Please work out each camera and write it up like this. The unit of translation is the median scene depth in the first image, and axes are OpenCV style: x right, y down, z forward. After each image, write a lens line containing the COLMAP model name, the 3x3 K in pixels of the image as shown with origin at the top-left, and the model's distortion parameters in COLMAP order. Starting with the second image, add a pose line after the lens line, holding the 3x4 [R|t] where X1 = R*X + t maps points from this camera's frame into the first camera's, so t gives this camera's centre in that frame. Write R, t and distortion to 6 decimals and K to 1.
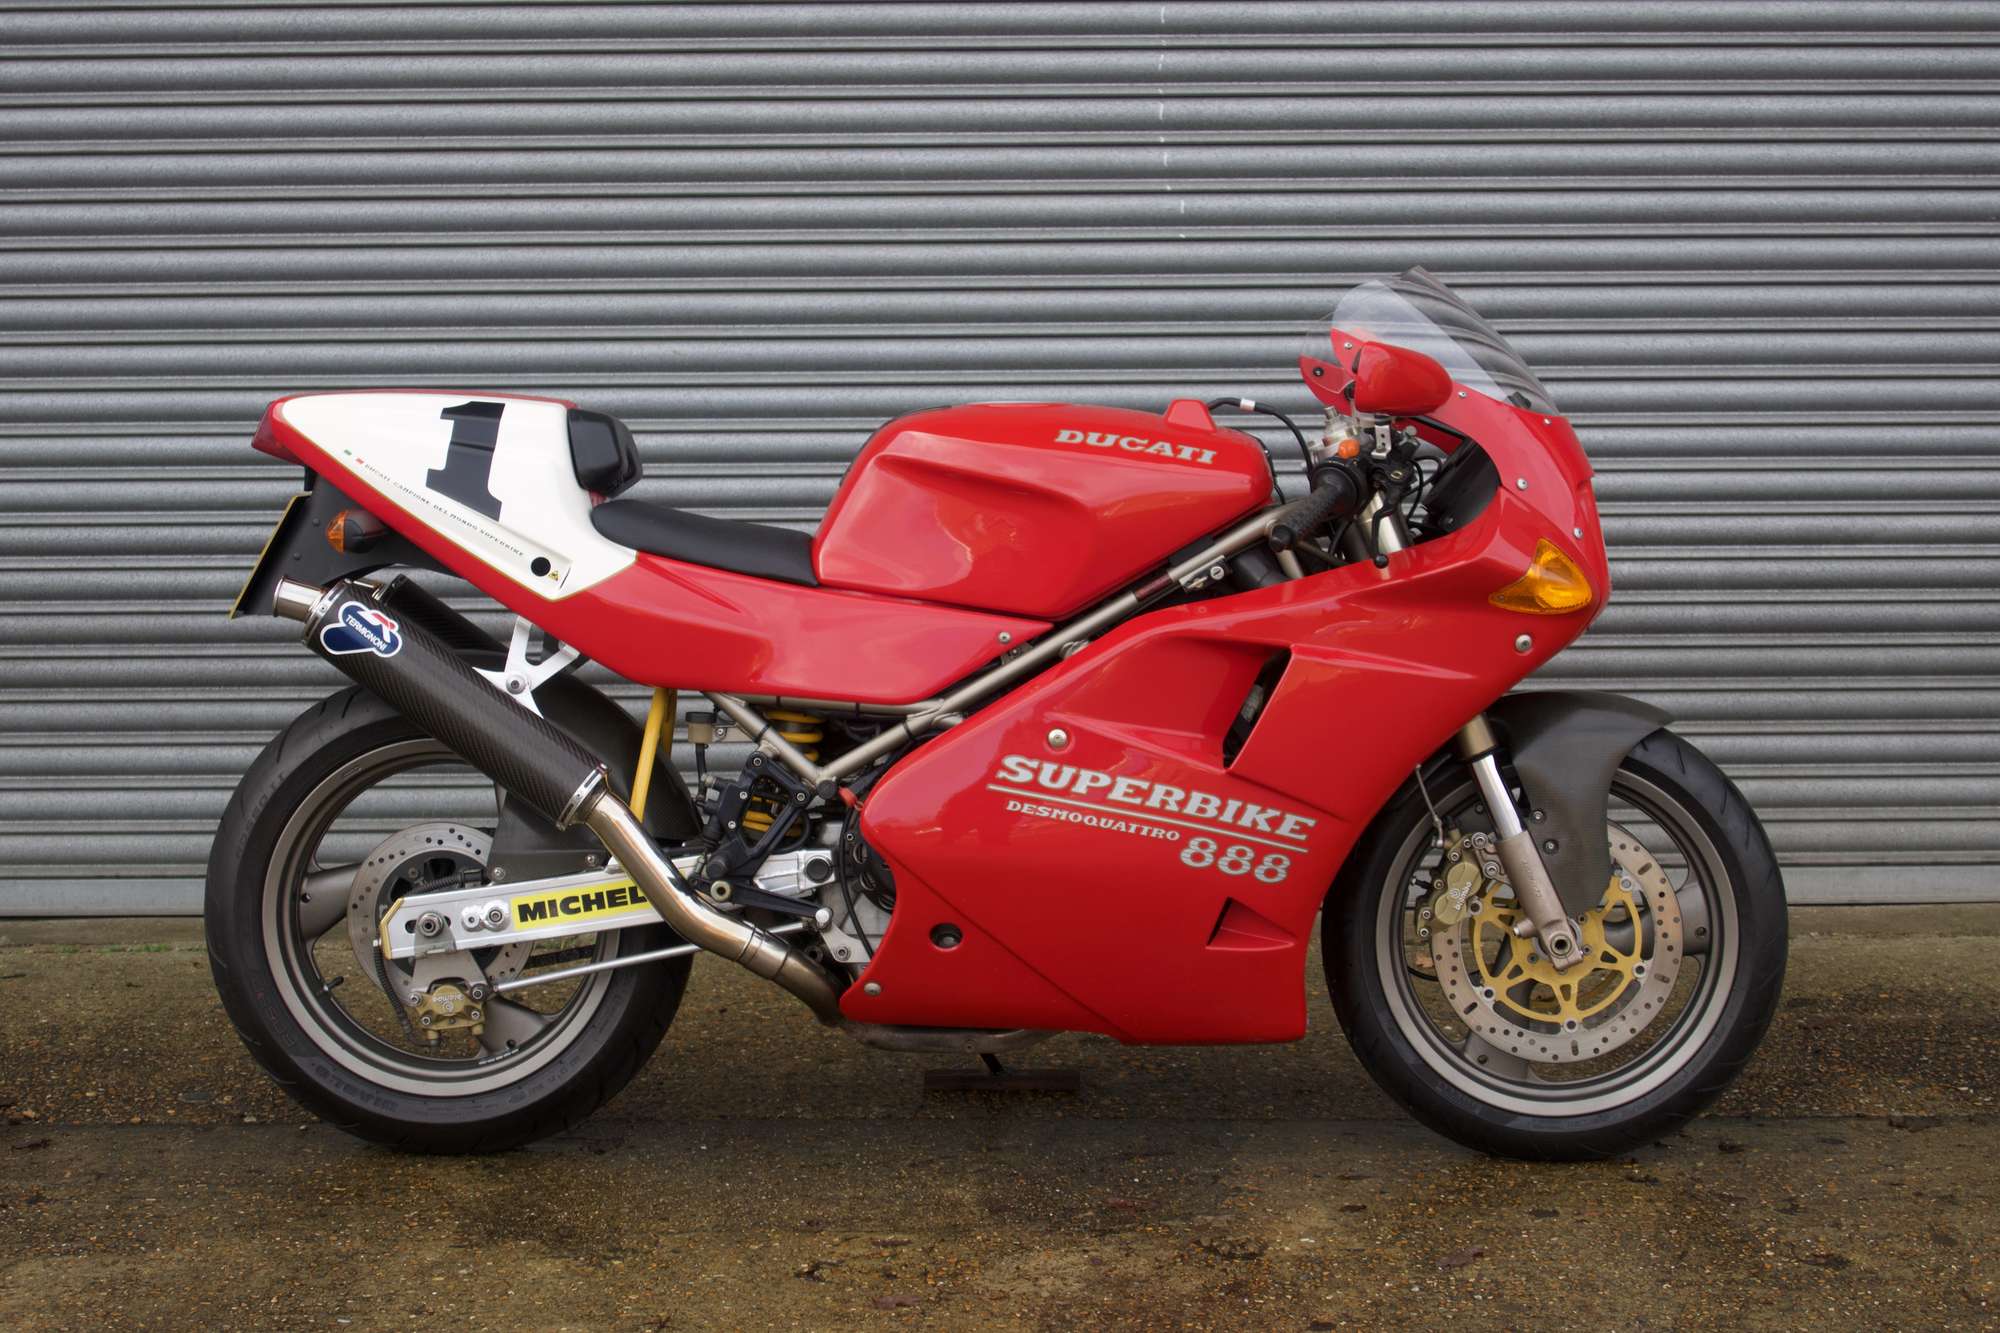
lens RADIAL K [[4155.9, 0, 997.1], [0, 4155.9, 661.0], [0, 0, 1]] dist [-0.087358, 0.000000]
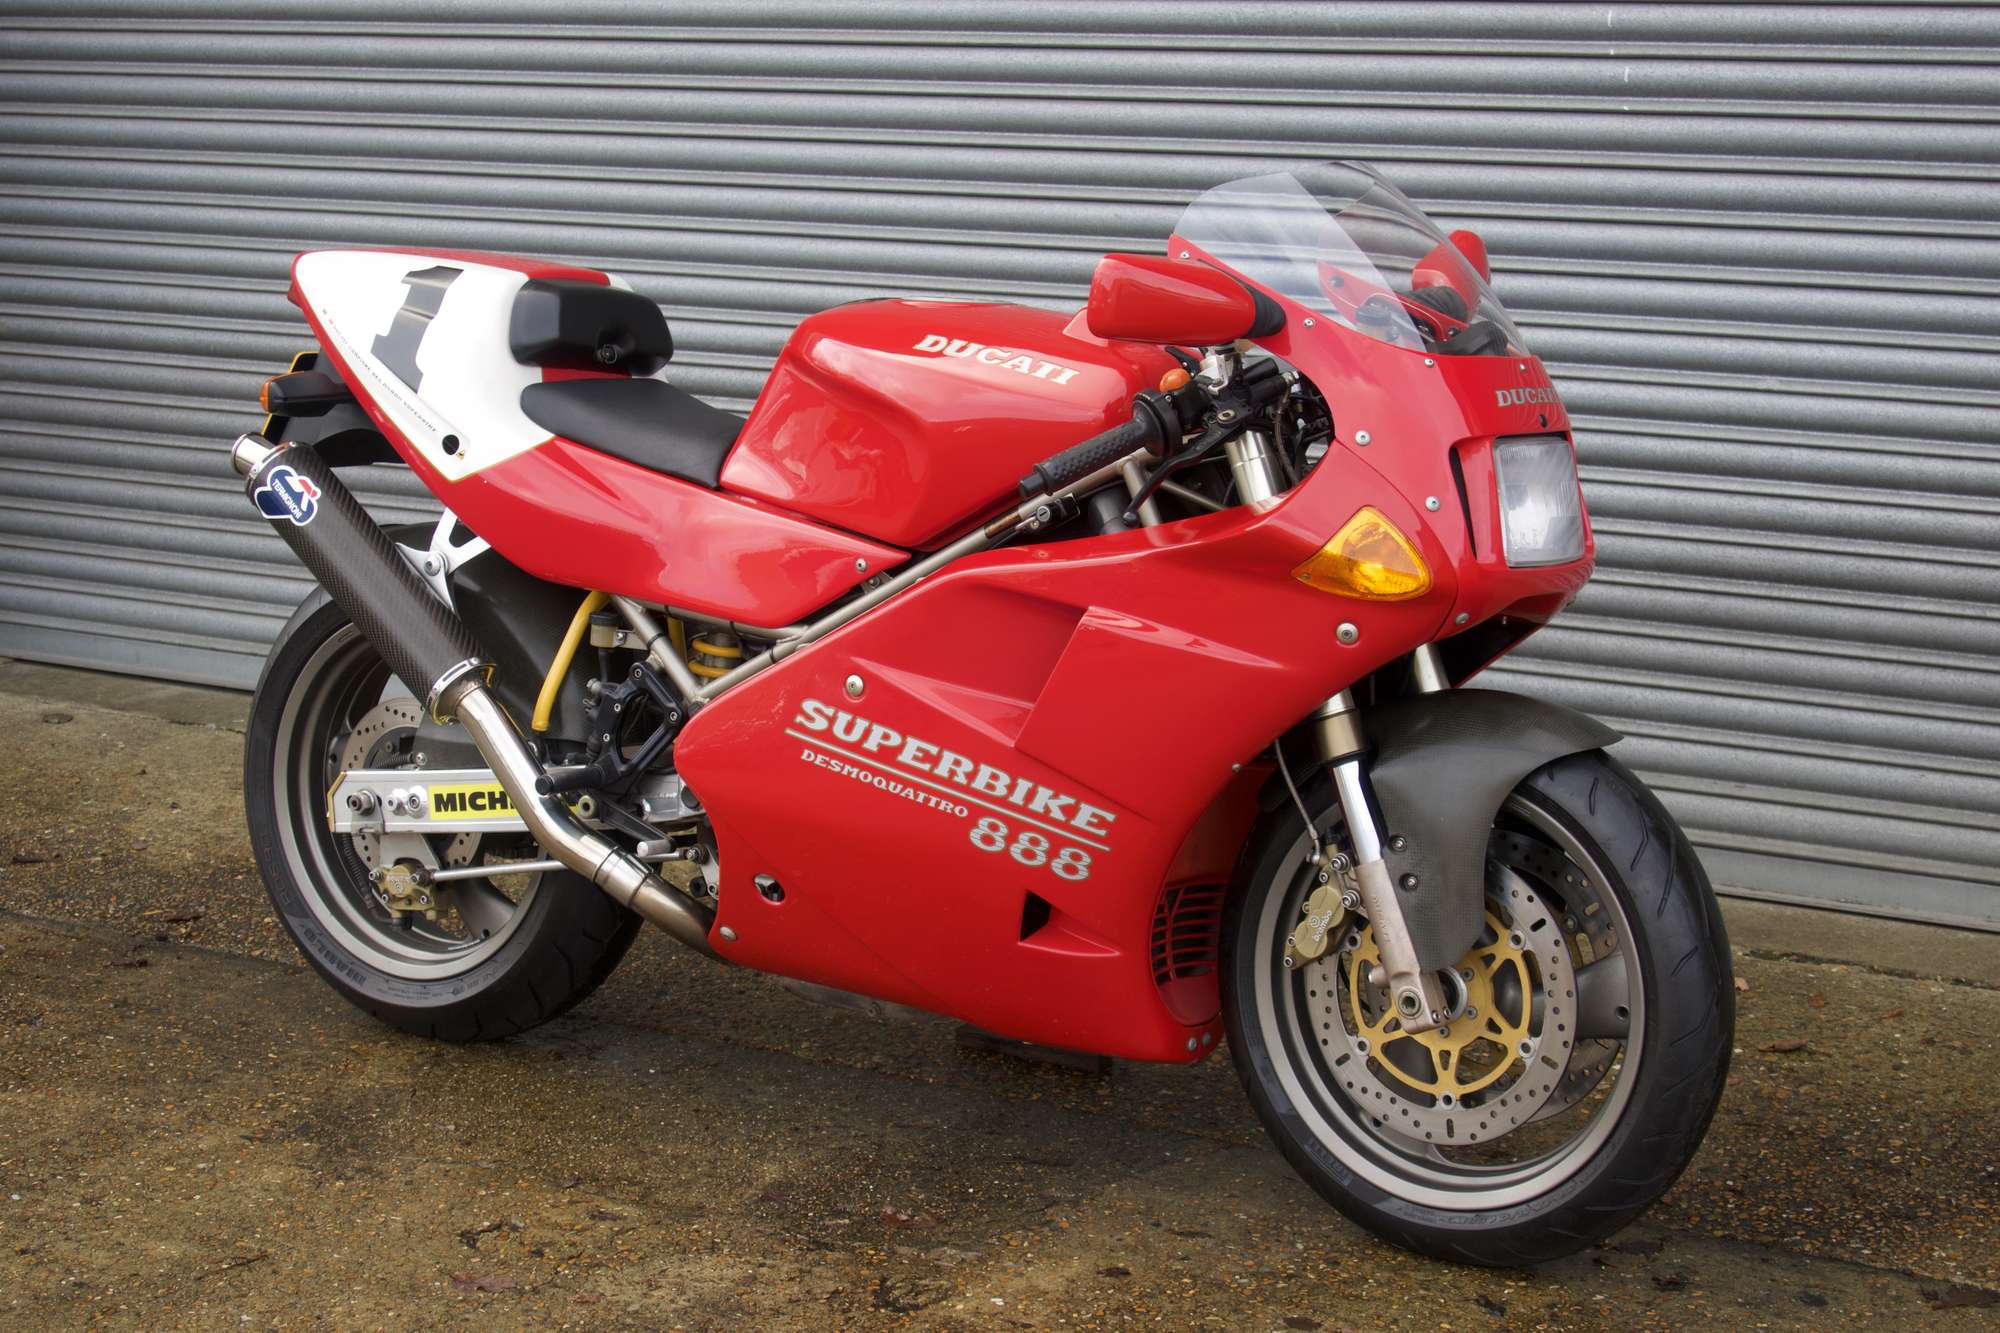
lens RADIAL K [[3747.4, 0, 1007.8], [0, 3747.4, 663.1], [0, 0, 1]] dist [-0.015111, 0.000000]
pose [[0.848961, 0.107931, -0.517316, 0.444897], [-0.075673, 0.993662, 0.083128, -0.053722], [0.523009, -0.031425, 0.851748, 0.332645]]
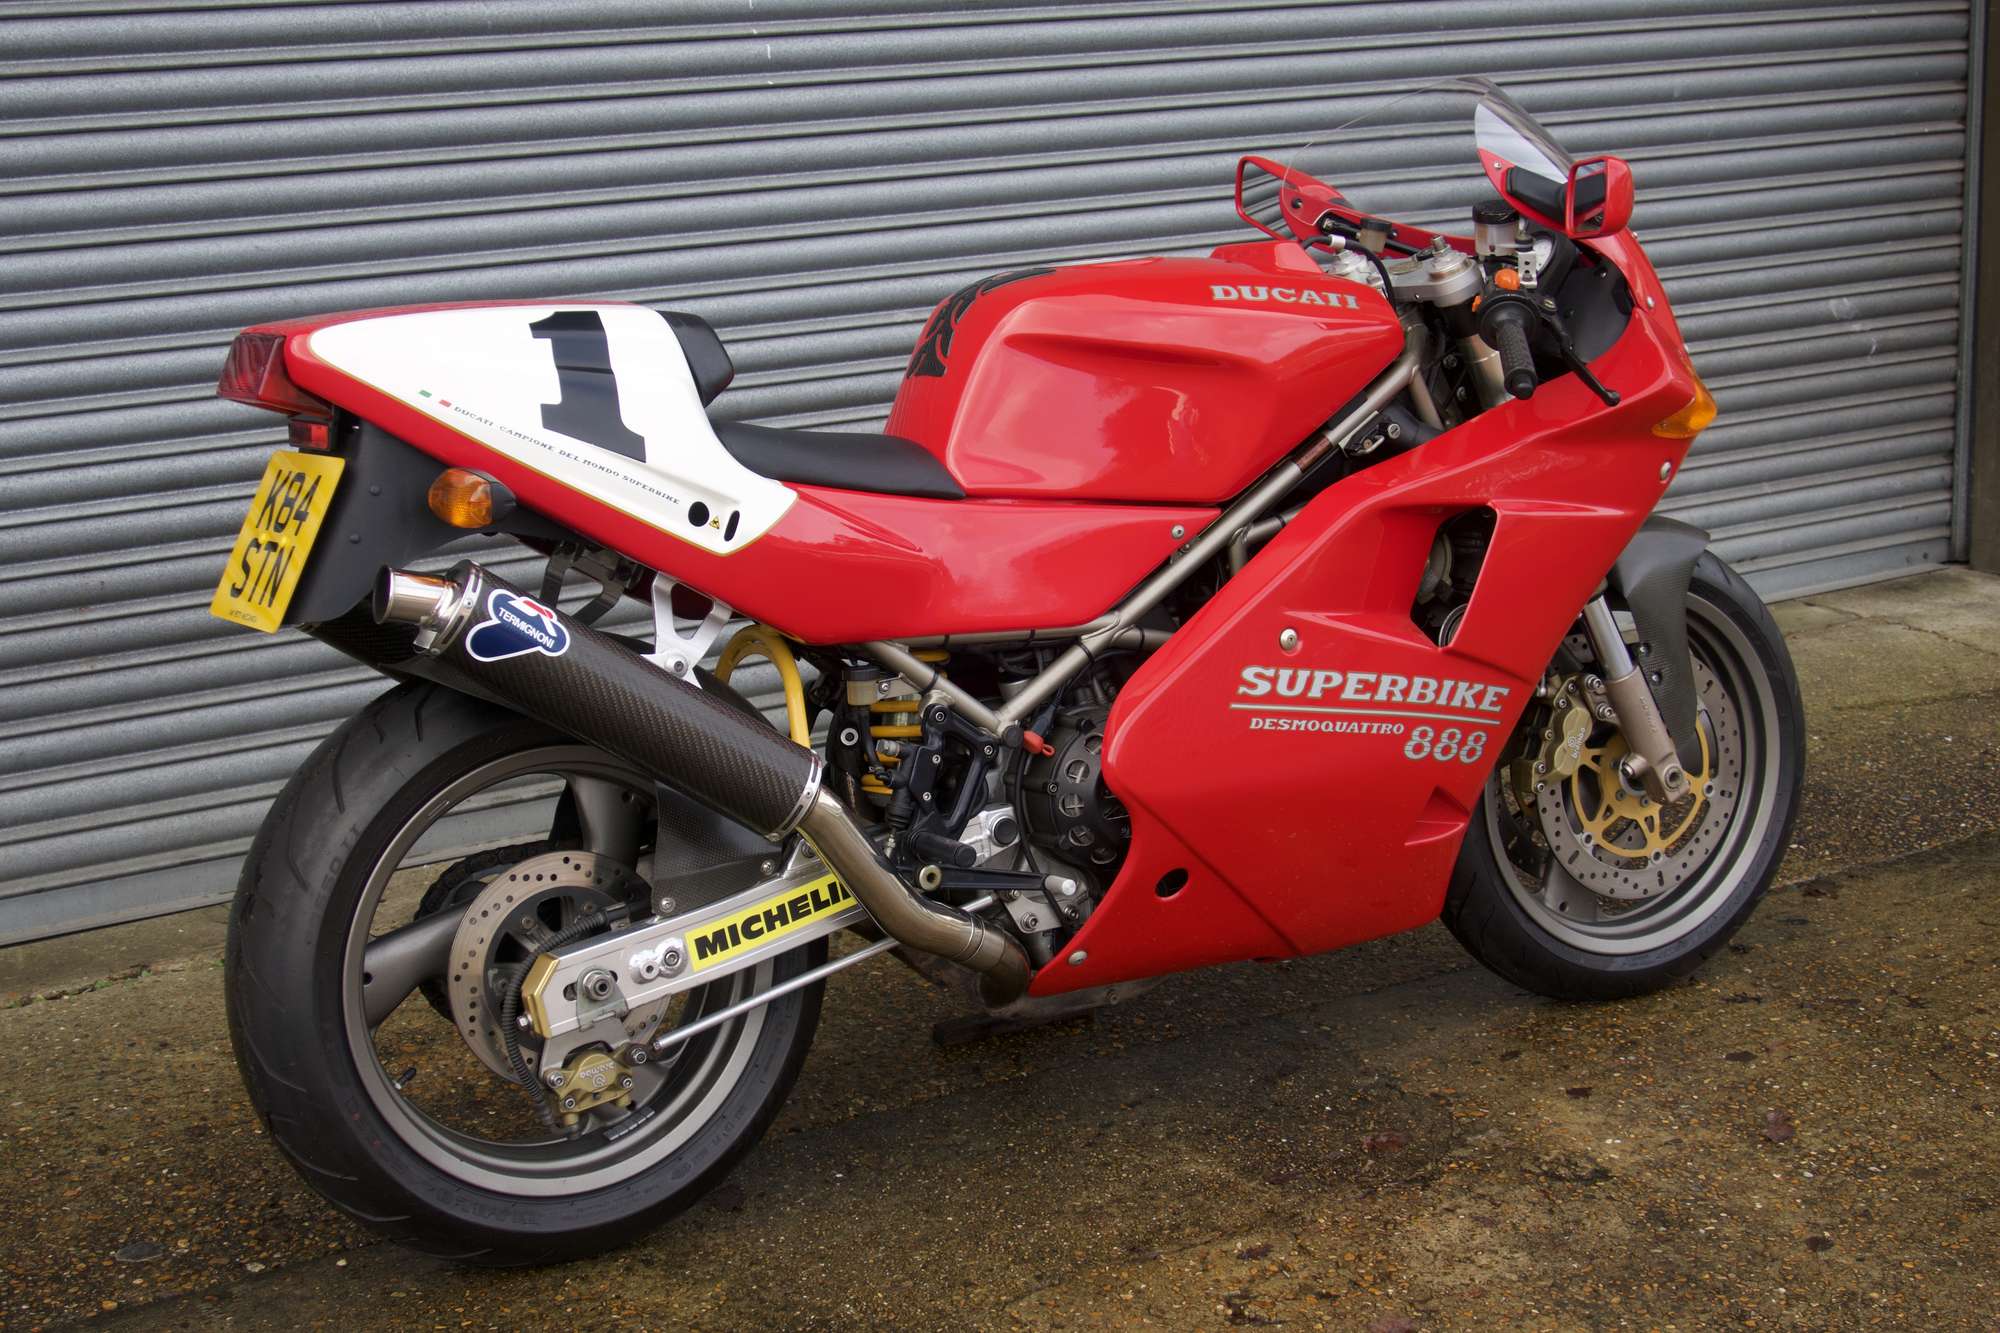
lens RADIAL K [[3110.7, 0, 993.1], [0, 3110.7, 668.9], [0, 0, 1]] dist [-0.006074, 0.000000]
pose [[0.852422, -0.143516, 0.502772, -0.360904], [0.106271, 0.989076, 0.102154, -0.047665], [-0.511940, -0.033648, 0.858362, 0.461737]]
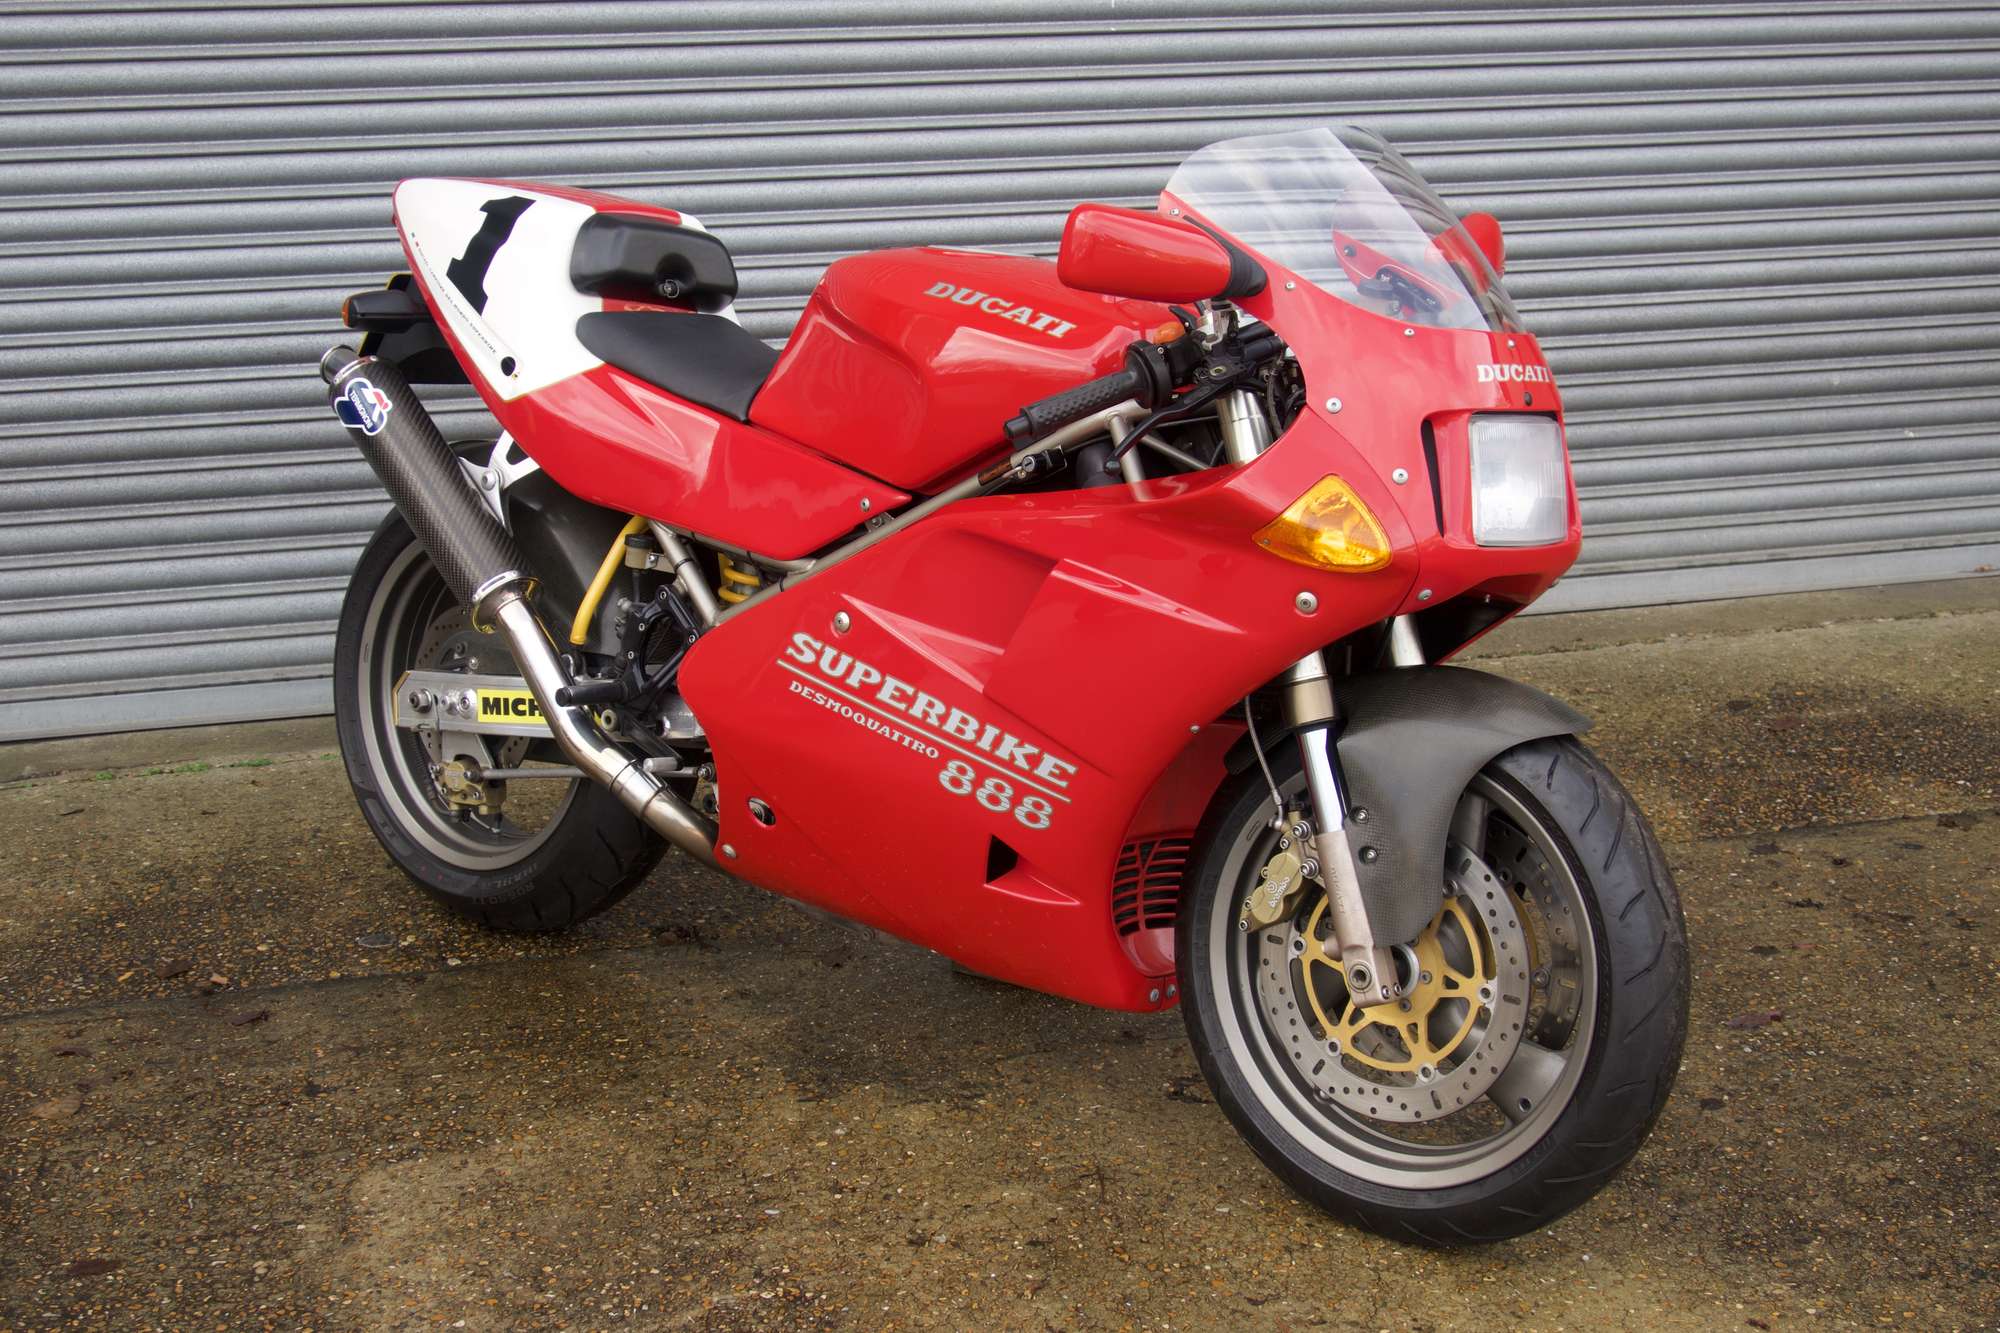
lens RADIAL K [[3012.3, 0, 1006.3], [0, 3012.3, 668.1], [0, 0, 1]] dist [0.009350, 0.000000]
pose [[0.786285, 0.175517, -0.592410, 0.422340], [-0.130442, 0.984348, 0.118508, -0.052395], [0.603937, -0.015906, 0.796873, 0.492305]]
